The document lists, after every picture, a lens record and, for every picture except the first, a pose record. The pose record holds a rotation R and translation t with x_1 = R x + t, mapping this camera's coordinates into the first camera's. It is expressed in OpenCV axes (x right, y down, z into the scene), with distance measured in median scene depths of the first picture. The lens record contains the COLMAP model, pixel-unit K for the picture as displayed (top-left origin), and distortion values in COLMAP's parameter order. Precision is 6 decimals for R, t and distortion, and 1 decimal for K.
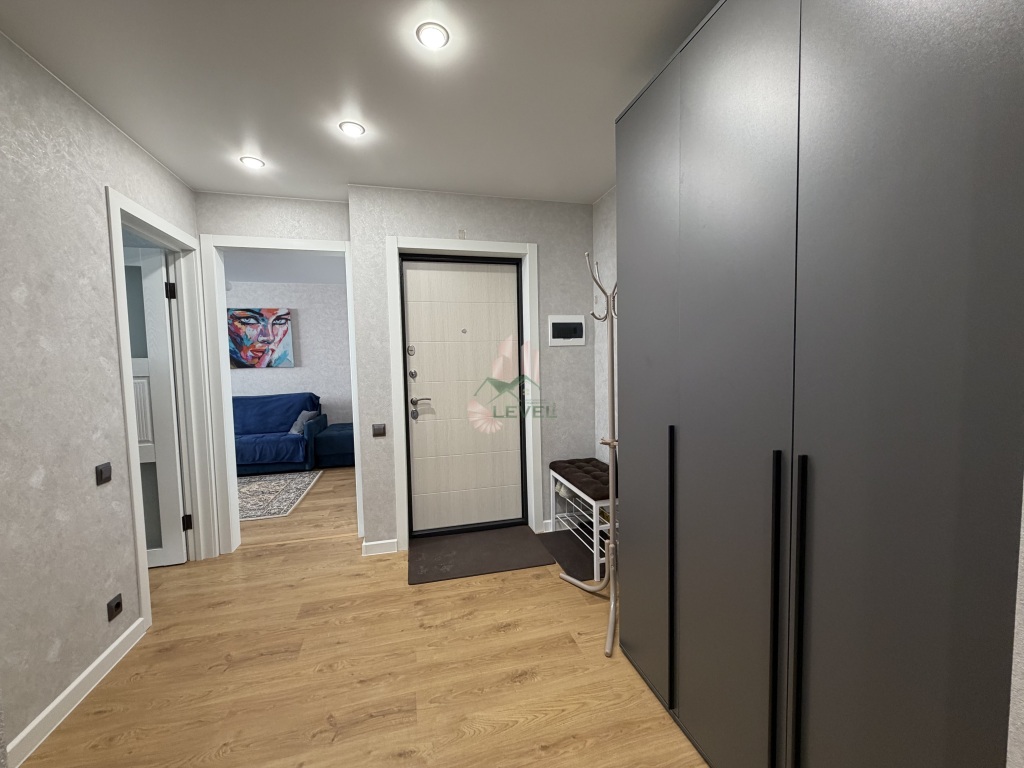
lens RADIAL K [[406.7, 0, 509.6], [0, 406.7, 386.5], [0, 0, 1]] dist [-0.000508, -0.000462]
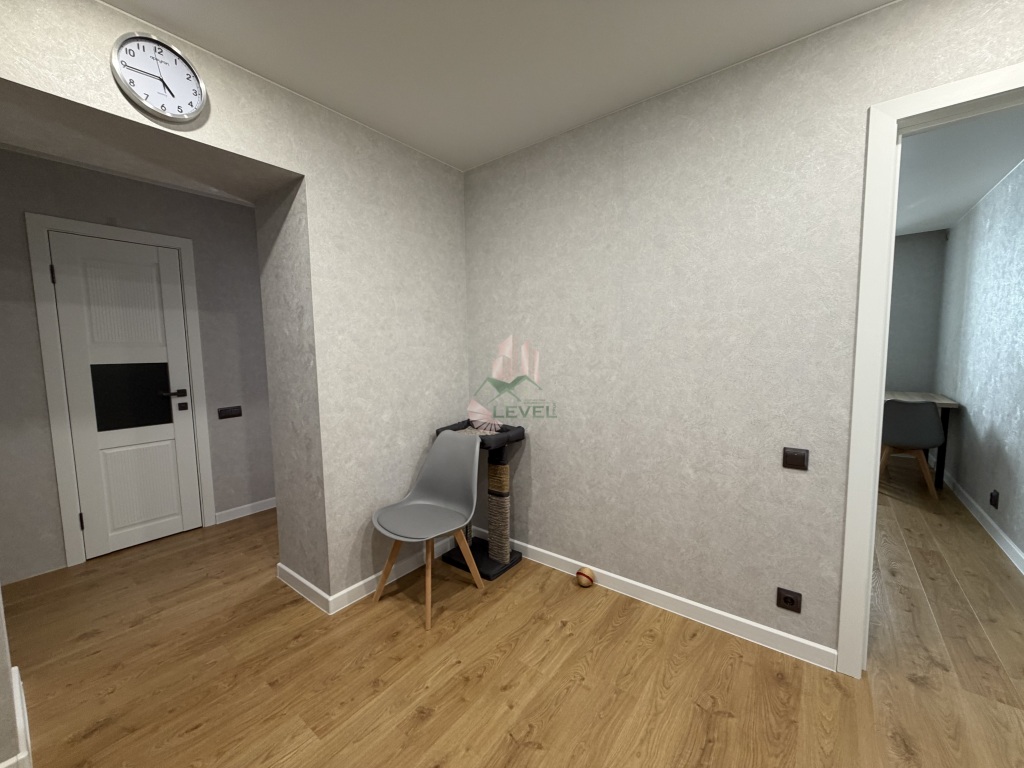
lens RADIAL K [[406.7, 0, 509.6], [0, 406.7, 386.5], [0, 0, 1]] dist [-0.000508, -0.000462]
pose [[-0.795472, 0.088145, -0.599546, 0.077318], [-0.005345, 0.988306, 0.152392, -0.105407], [0.605967, 0.124428, -0.785698, 1.572264]]
